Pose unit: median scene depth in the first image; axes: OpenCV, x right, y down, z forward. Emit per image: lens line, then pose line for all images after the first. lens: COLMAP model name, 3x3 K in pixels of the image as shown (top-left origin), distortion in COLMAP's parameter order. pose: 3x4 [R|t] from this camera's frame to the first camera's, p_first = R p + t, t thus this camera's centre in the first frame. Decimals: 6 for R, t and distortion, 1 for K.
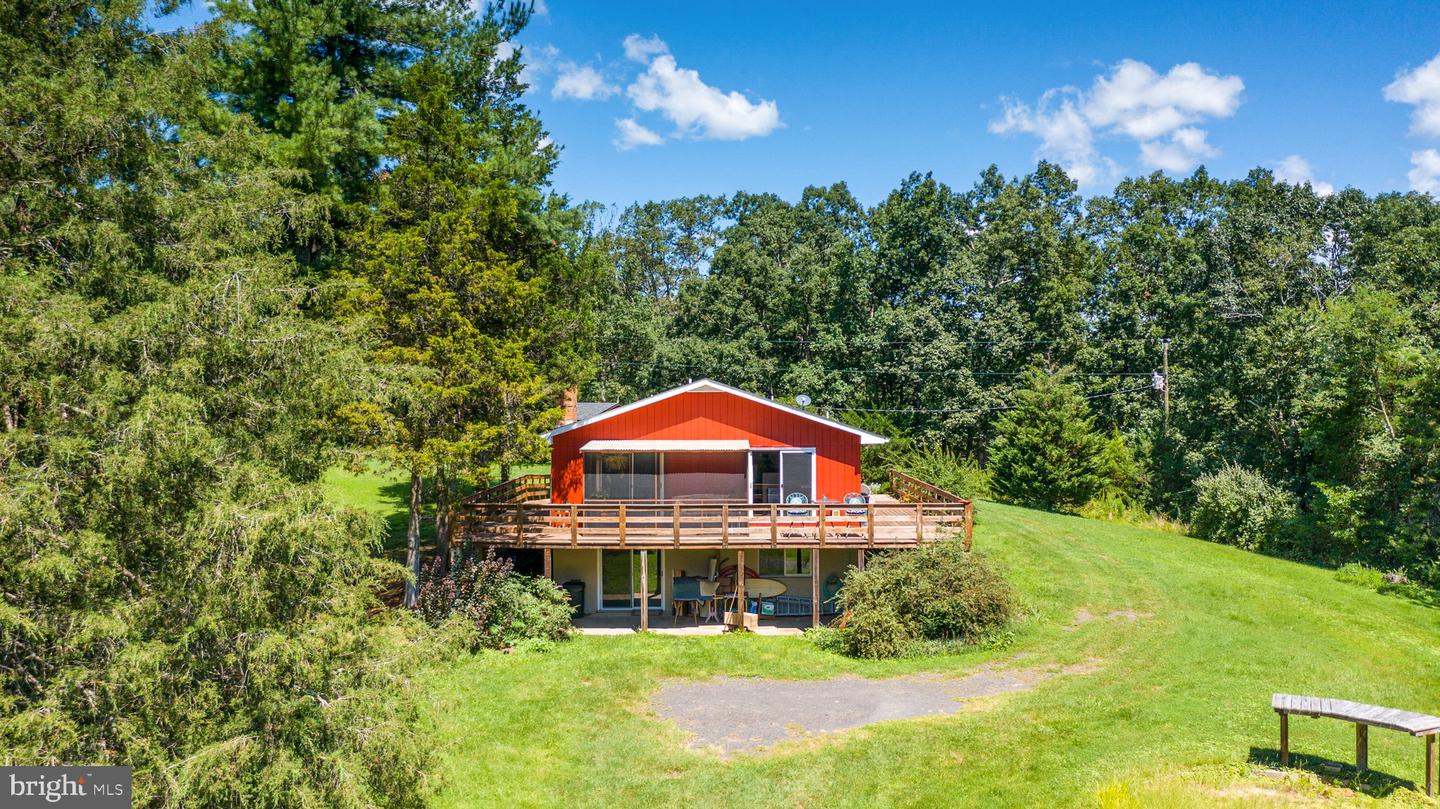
lens RADIAL K [[1089.5, 0, 720.0], [0, 1089.5, 404.5], [0, 0, 1]] dist [-0.027628, 0.000533]
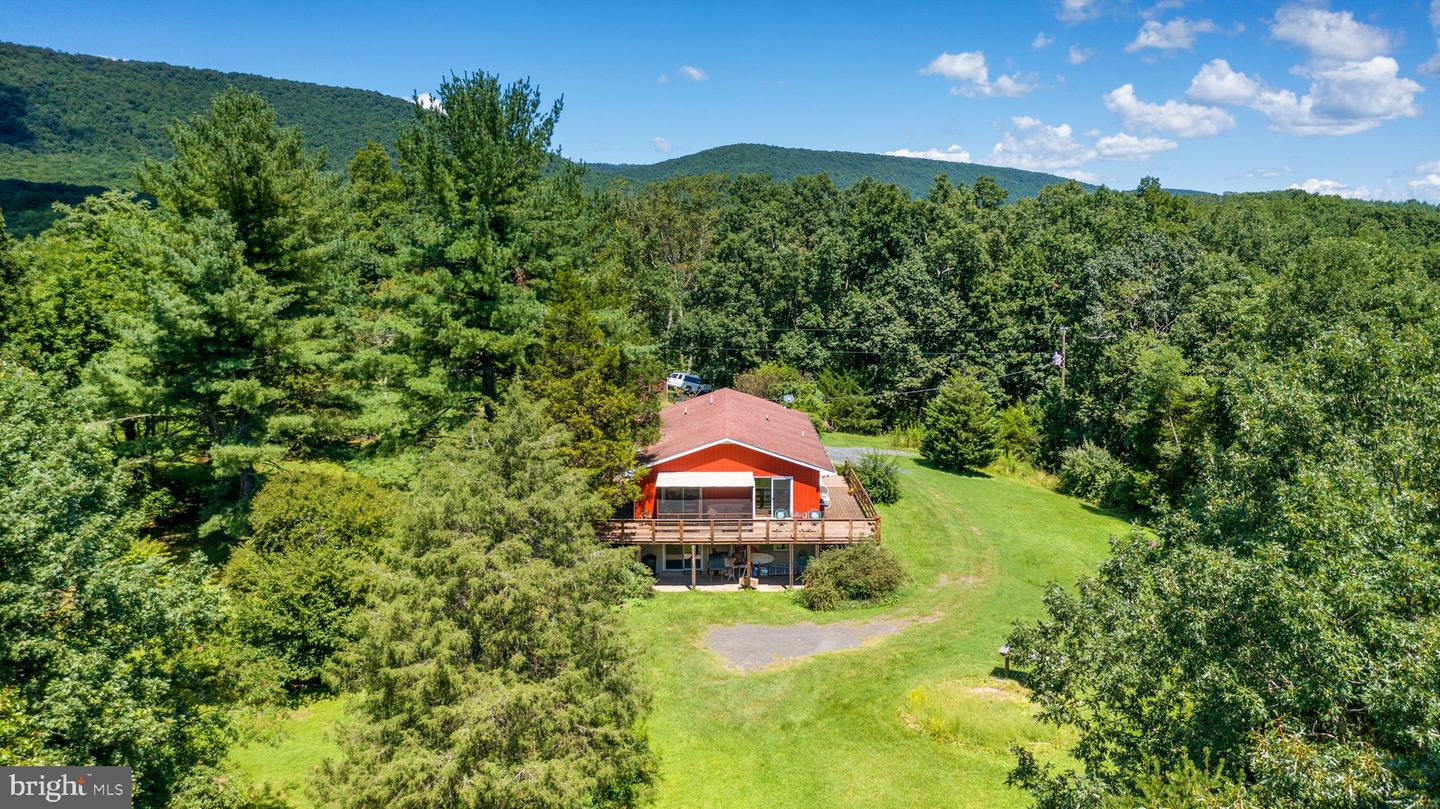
lens RADIAL K [[1089.5, 0, 720.0], [0, 1089.5, 404.5], [0, 0, 1]] dist [-0.027628, 0.000533]
pose [[0.999983, -0.001512, 0.005631, -0.021293], [0.000698, 0.989893, 0.141815, -0.195921], [-0.005788, -0.141809, 0.989877, -0.406955]]
